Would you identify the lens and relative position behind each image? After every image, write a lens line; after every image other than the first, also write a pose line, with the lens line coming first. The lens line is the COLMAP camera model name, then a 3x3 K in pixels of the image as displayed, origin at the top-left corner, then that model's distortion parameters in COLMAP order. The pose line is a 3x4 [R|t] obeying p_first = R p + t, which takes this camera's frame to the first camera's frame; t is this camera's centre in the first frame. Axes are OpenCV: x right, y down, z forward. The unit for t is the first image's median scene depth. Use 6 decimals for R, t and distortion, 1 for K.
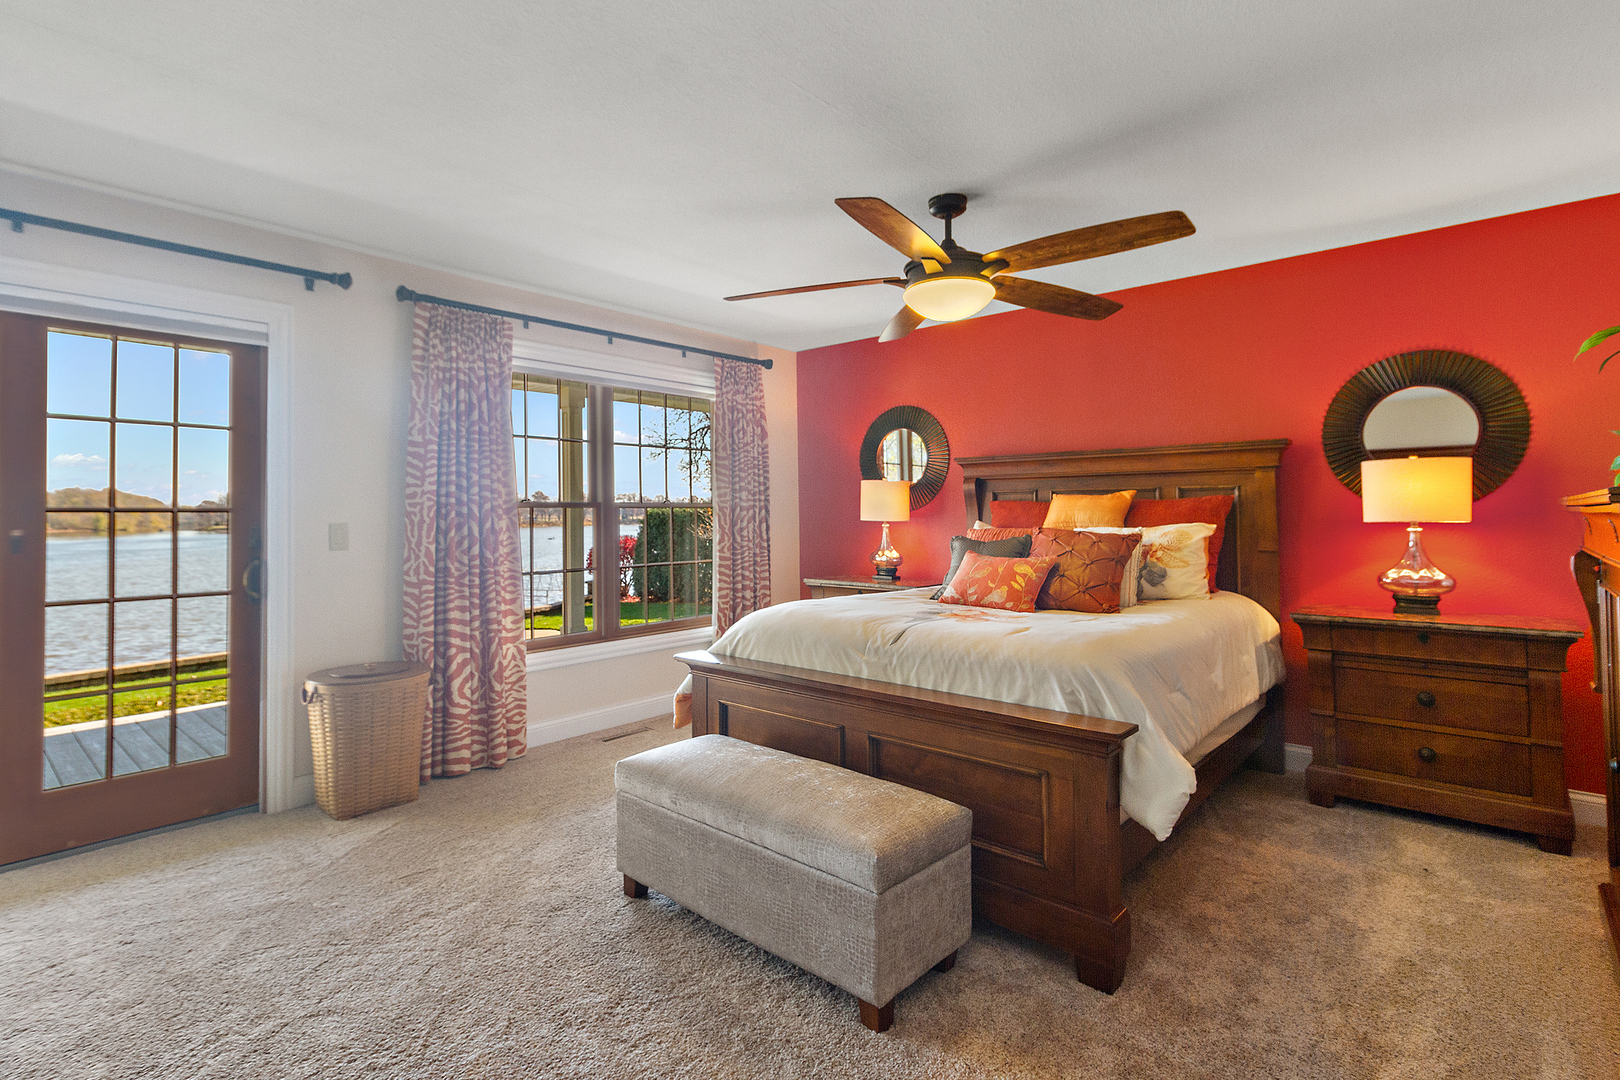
lens RADIAL K [[759.5, 0, 874.7], [0, 759.5, 497.2], [0, 0, 1]] dist [0.010765, -0.000999]
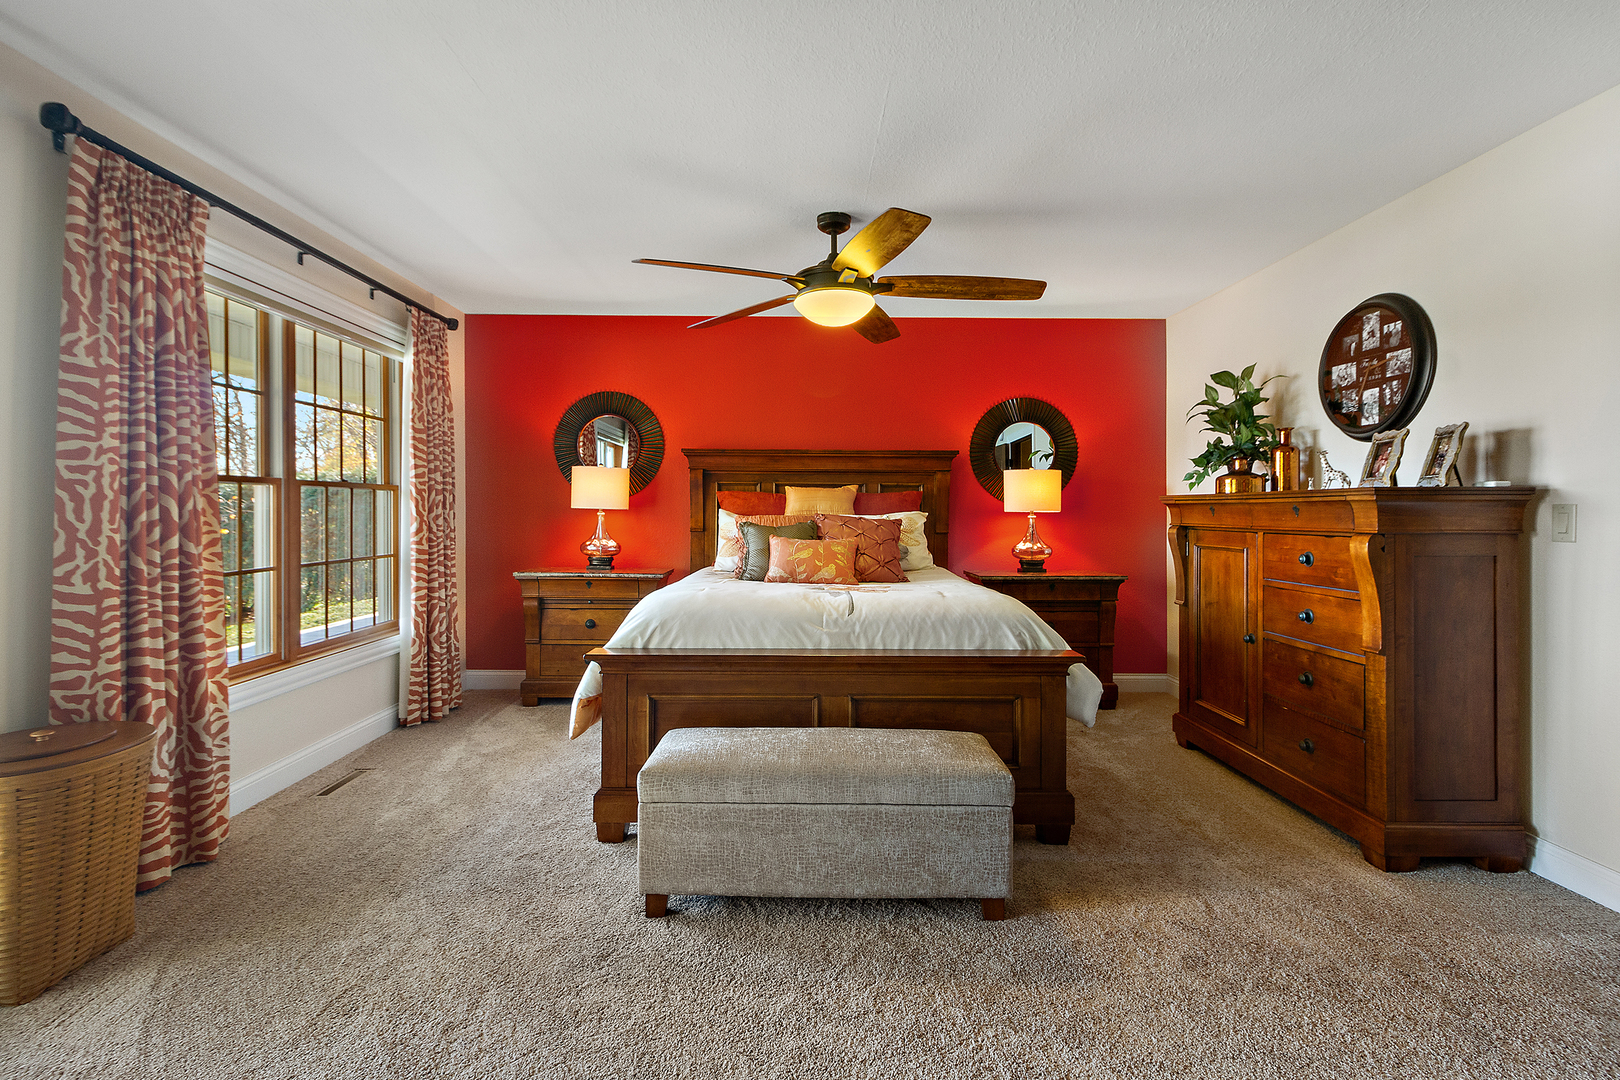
lens RADIAL K [[759.5, 0, 726.0], [0, 759.5, 508.9], [0, 0, 1]] dist [0.010765, -0.000999]
pose [[0.769267, 0.013046, 0.638794, -0.593699], [-0.023938, 0.999678, 0.008411, 0.024323], [-0.638479, -0.021762, 0.769332, 0.190943]]
